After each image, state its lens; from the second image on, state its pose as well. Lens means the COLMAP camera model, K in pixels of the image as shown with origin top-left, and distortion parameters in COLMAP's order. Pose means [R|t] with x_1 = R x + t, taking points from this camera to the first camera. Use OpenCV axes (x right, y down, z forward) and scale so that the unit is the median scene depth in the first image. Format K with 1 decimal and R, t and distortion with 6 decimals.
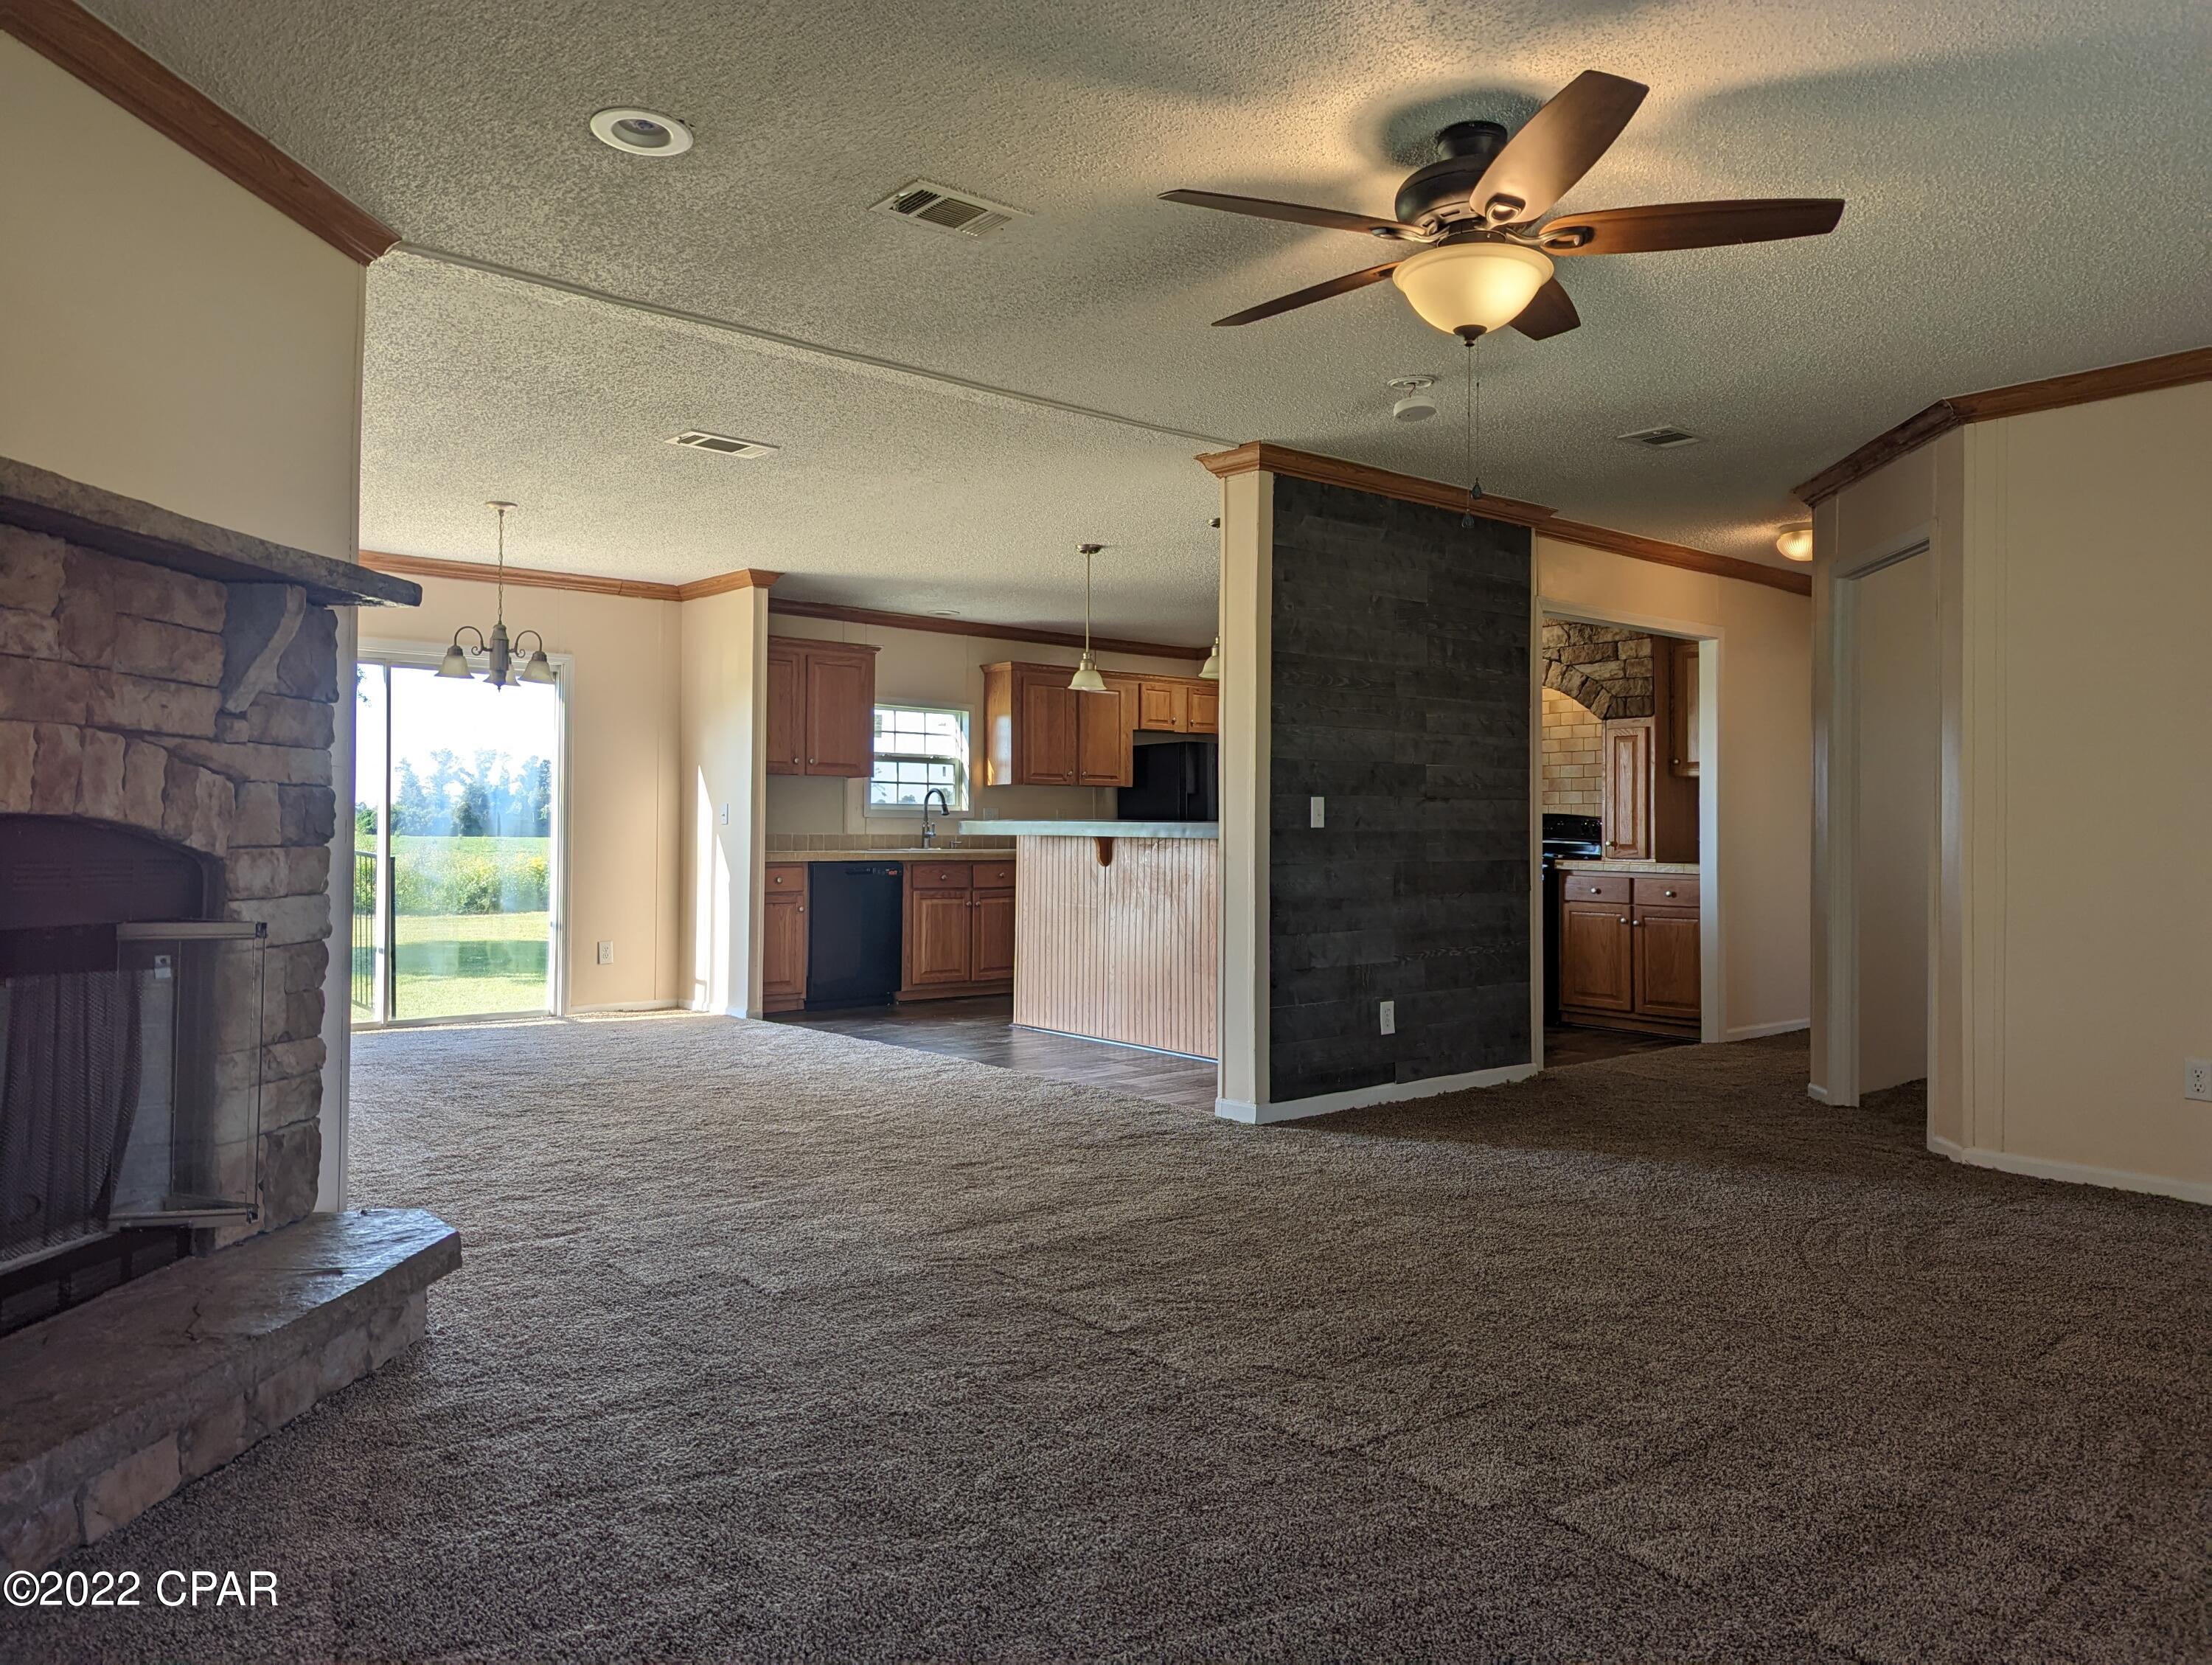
lens RADIAL K [[1556.4, 0, 1105.3], [0, 1556.4, 819.8], [0, 0, 1]] dist [0.065631, -0.058333]
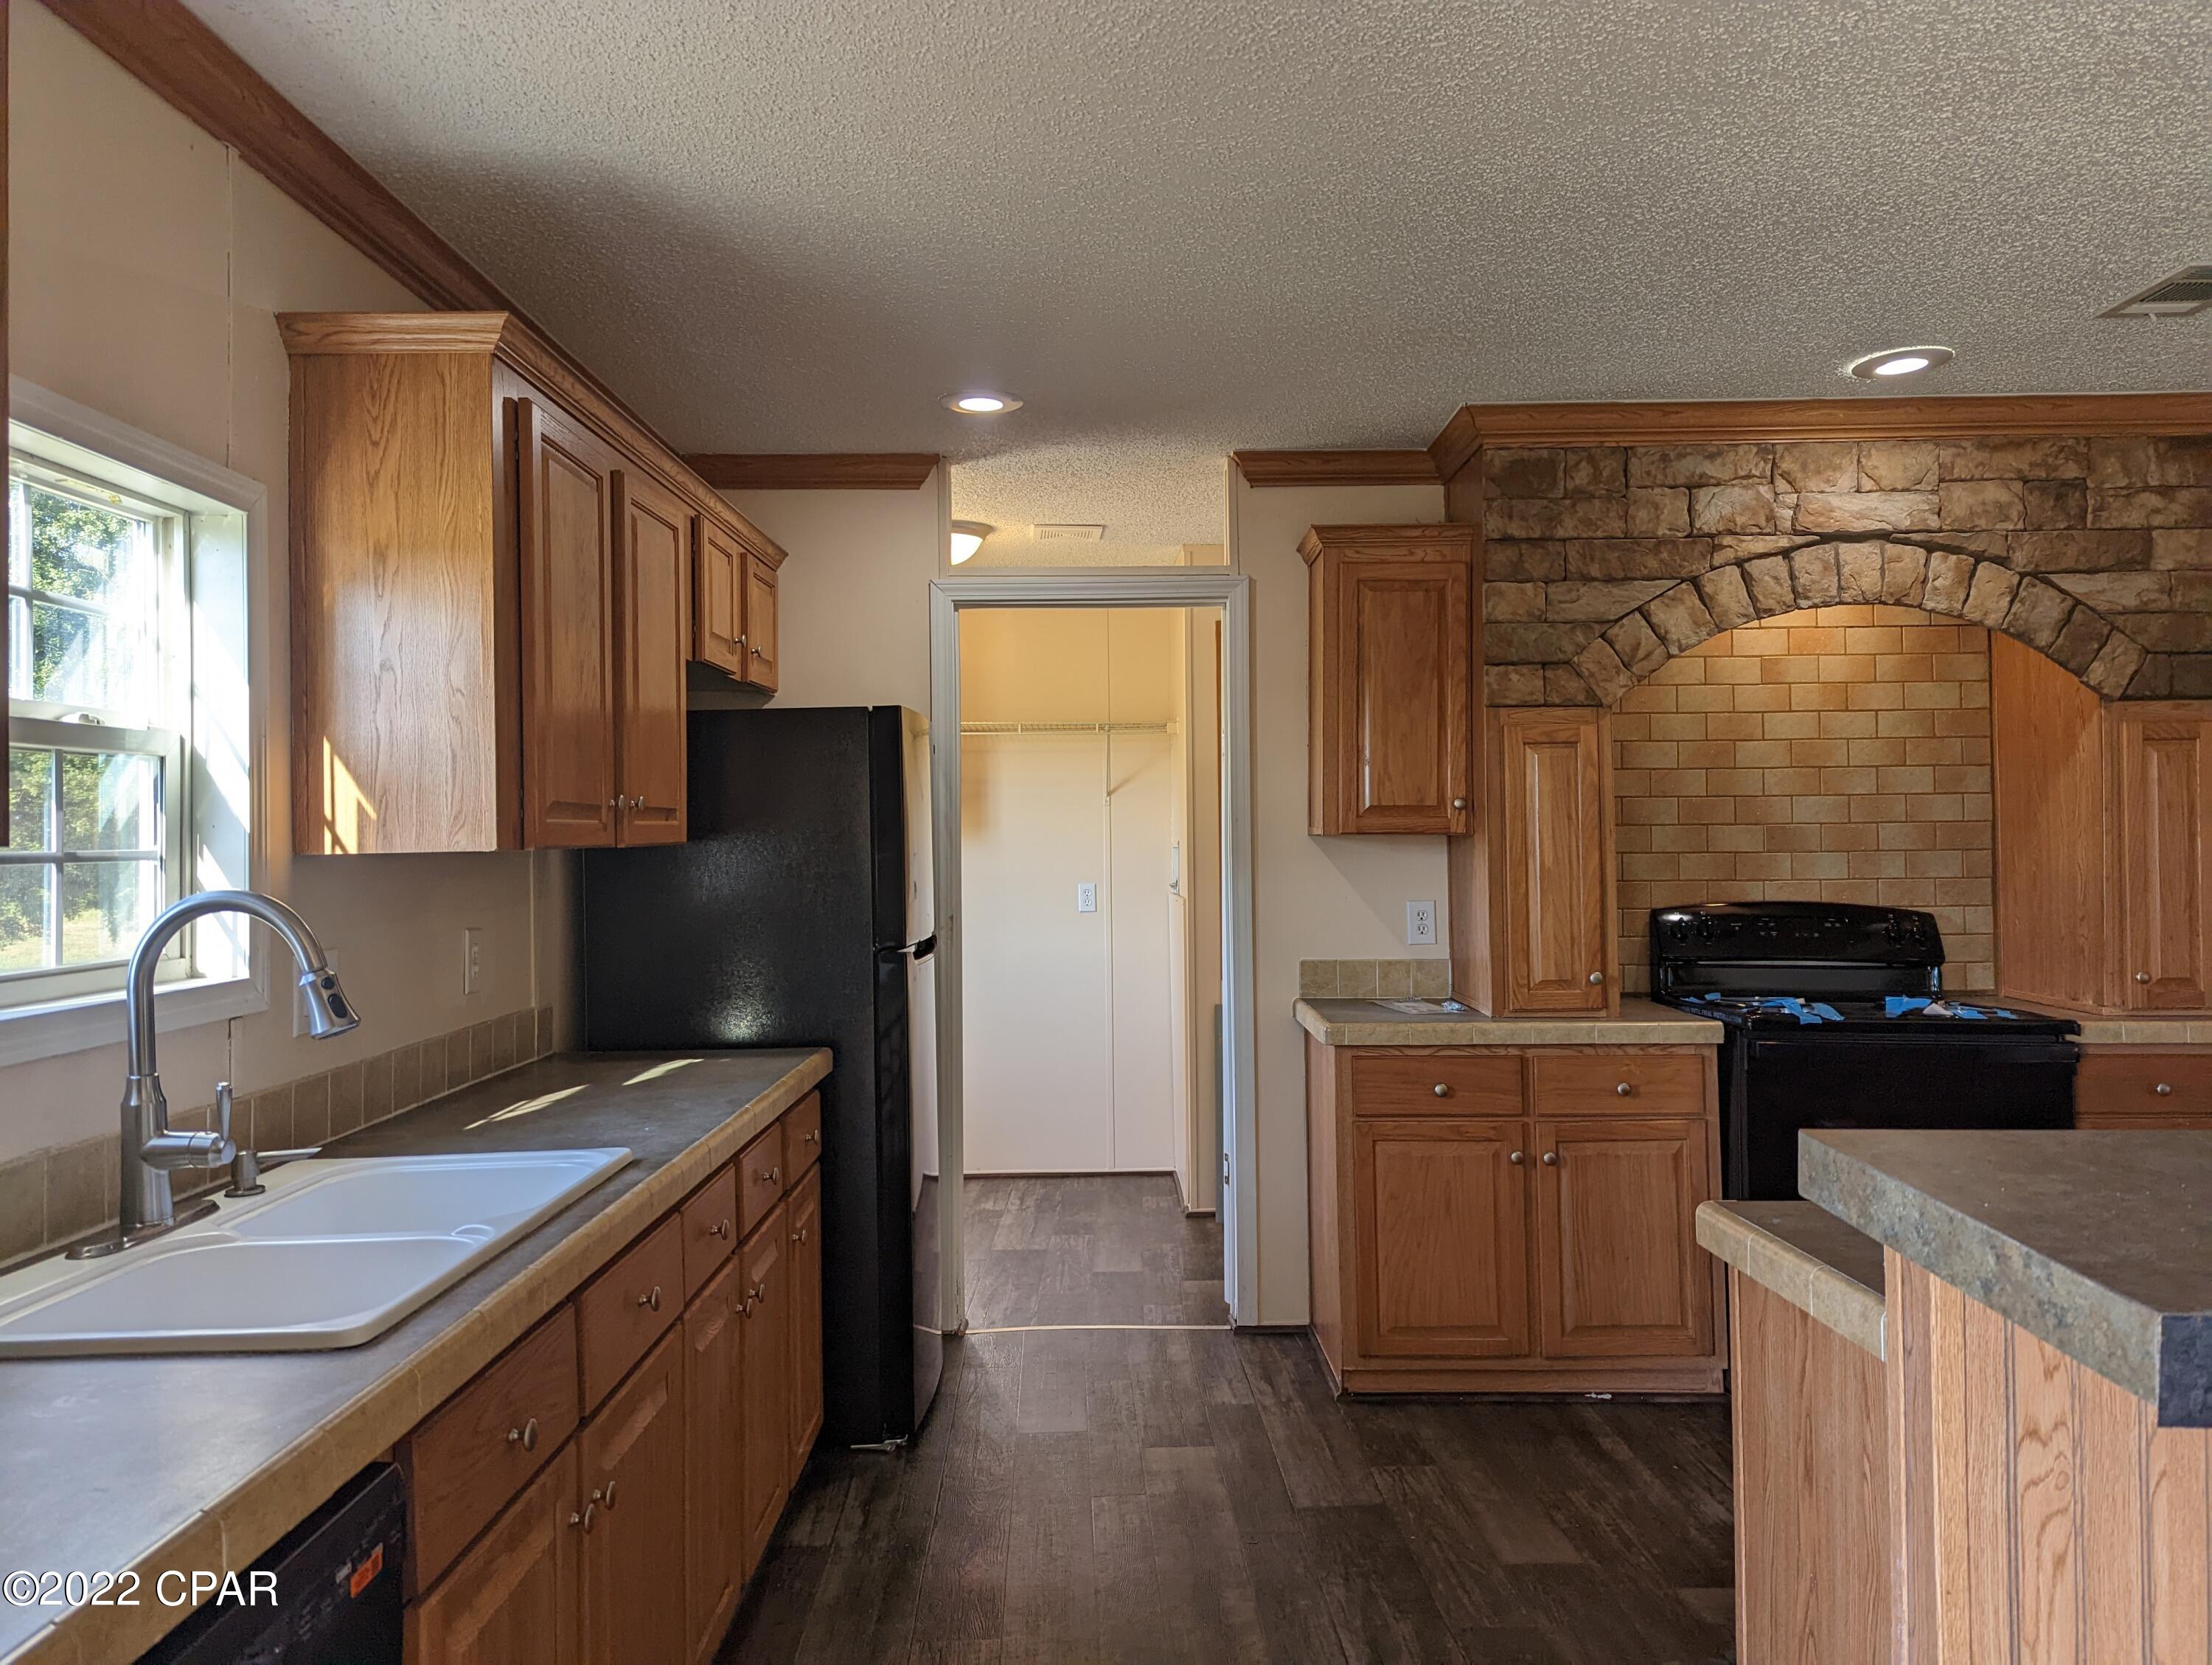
lens RADIAL K [[1556.4, 0, 1108.8], [0, 1556.4, 810.8], [0, 0, 1]] dist [0.065631, -0.058333]
pose [[0.648221, -0.000948, 0.761452, -0.204145], [0.006178, 0.999973, -0.004014, -0.031201], [-0.761427, 0.007306, 0.648209, 0.888769]]
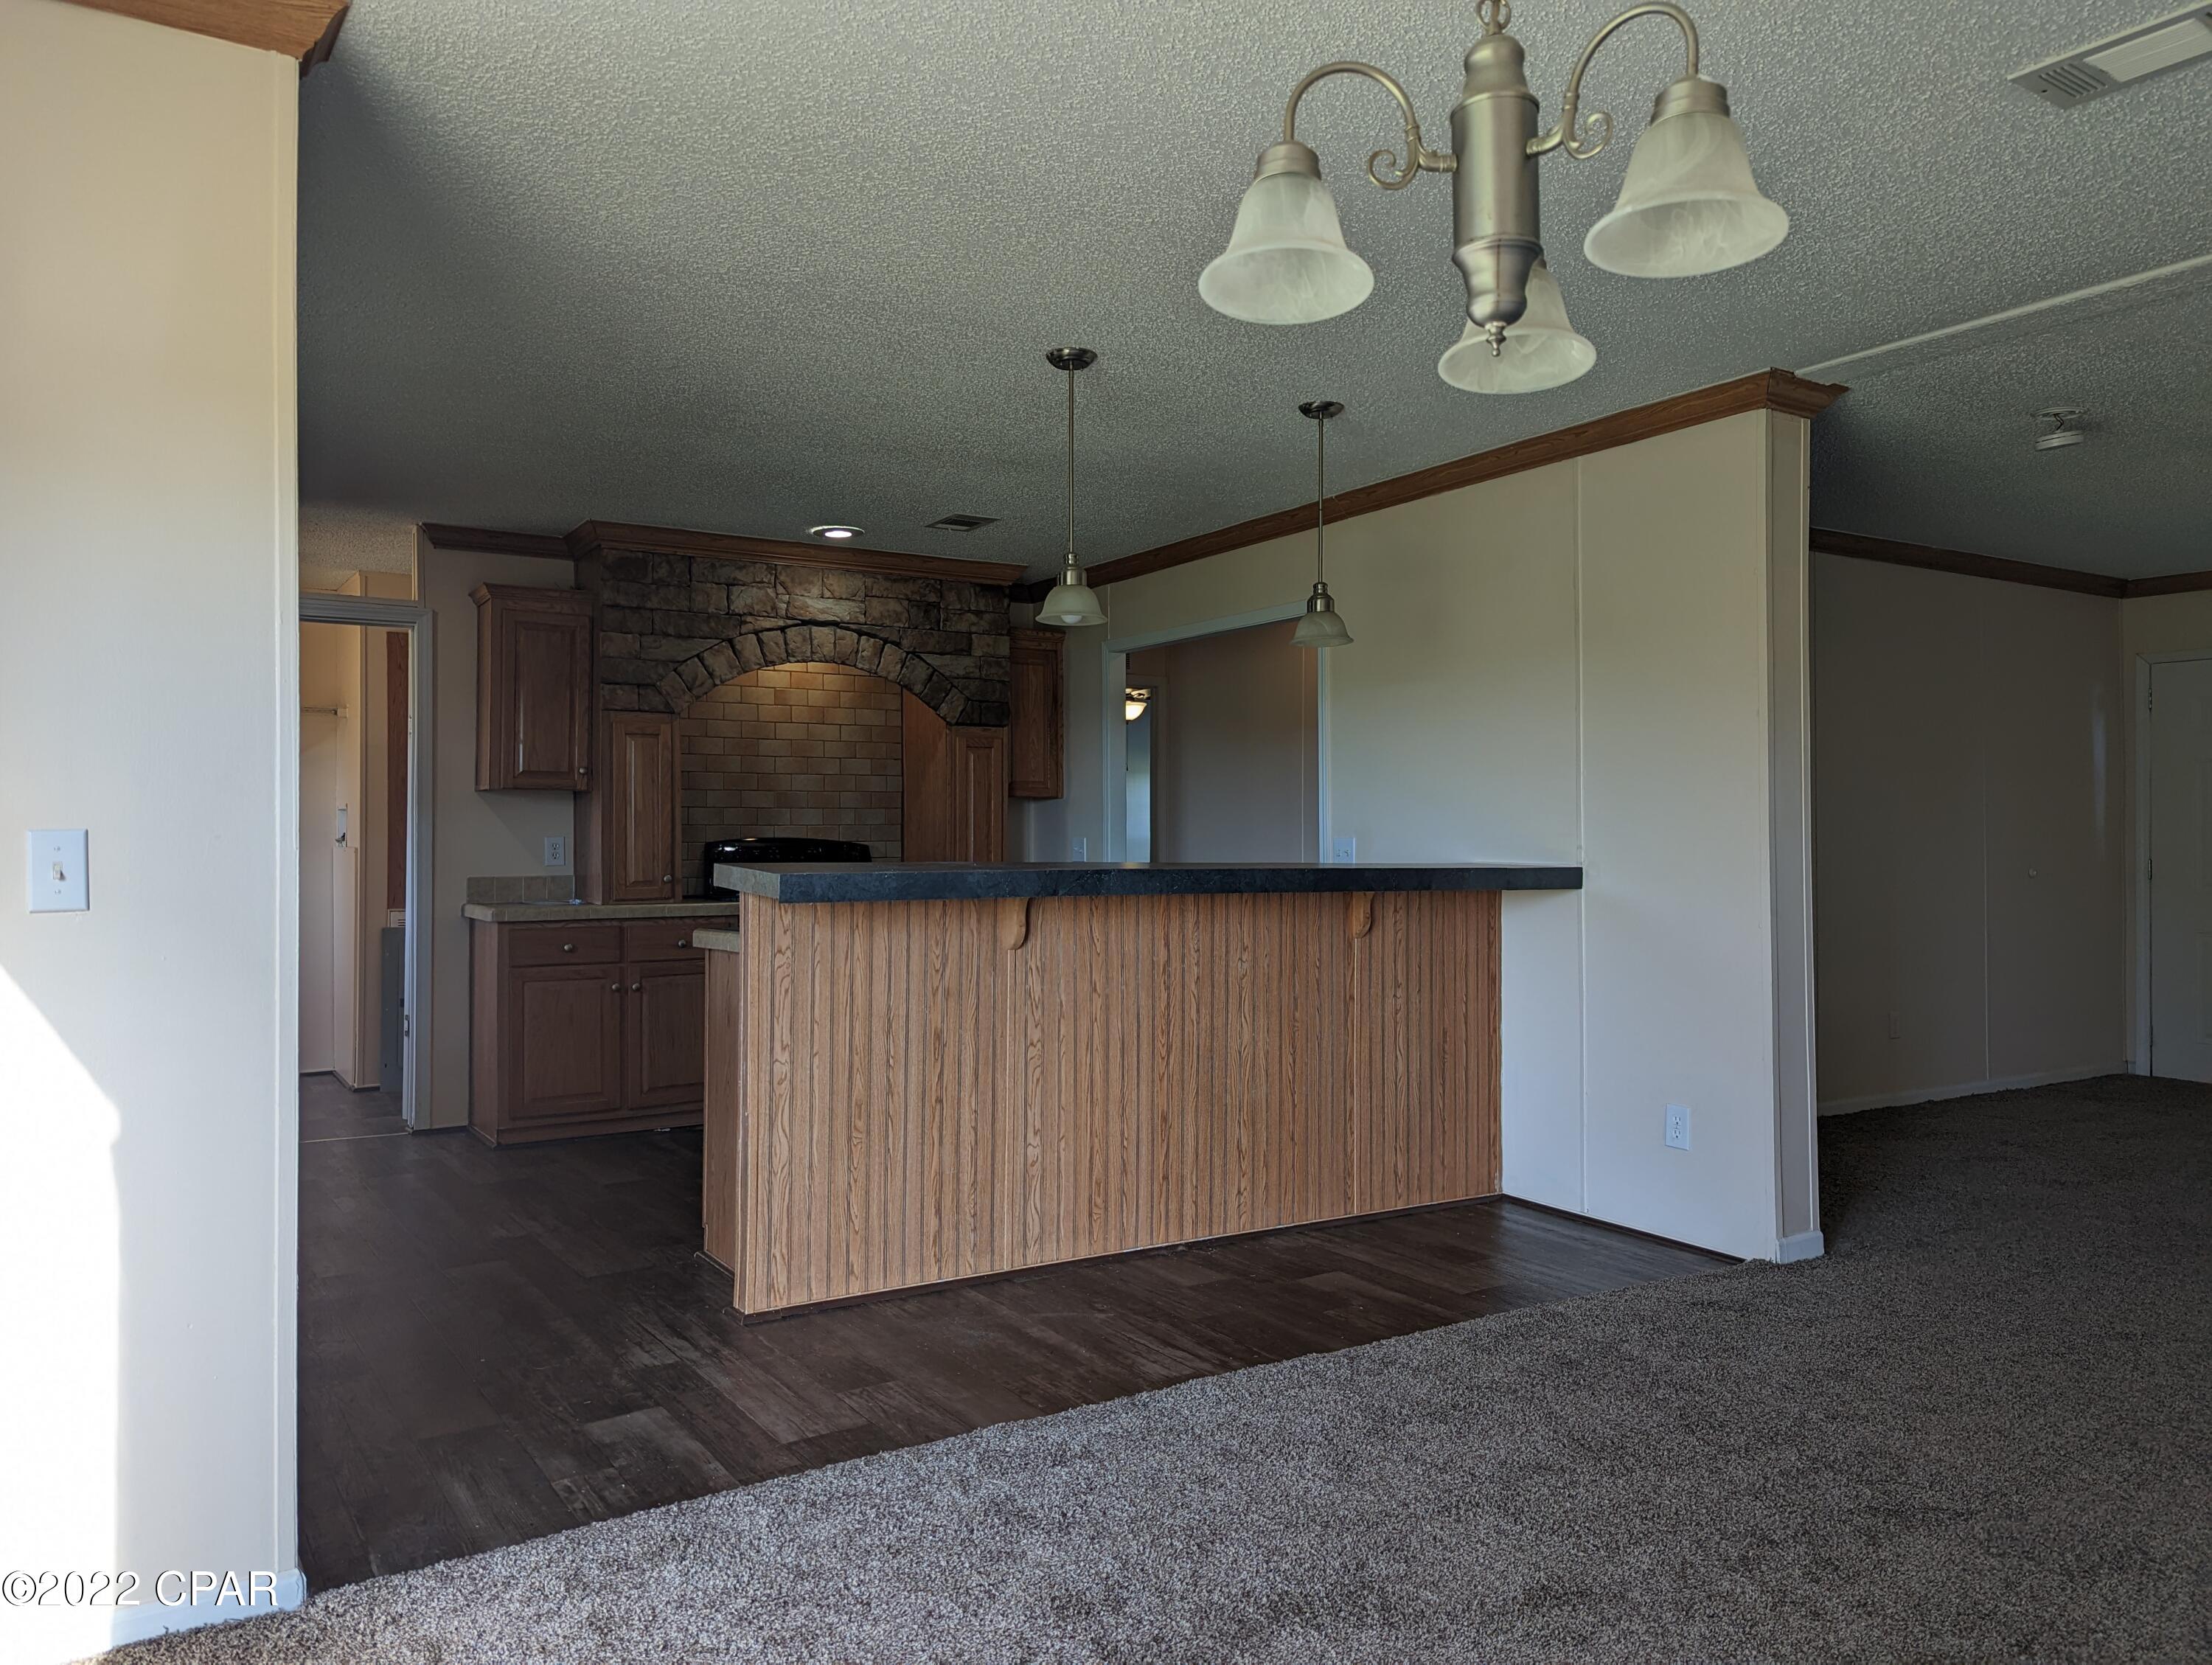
lens RADIAL K [[1556.4, 0, 1113.3], [0, 1556.4, 819.7], [0, 0, 1]] dist [0.065631, -0.058333]
pose [[0.148588, 0.004048, 0.988891, -0.456290], [-0.007070, 0.999970, -0.003031, -0.012097], [-0.988874, -0.006541, 0.148612, 0.763459]]
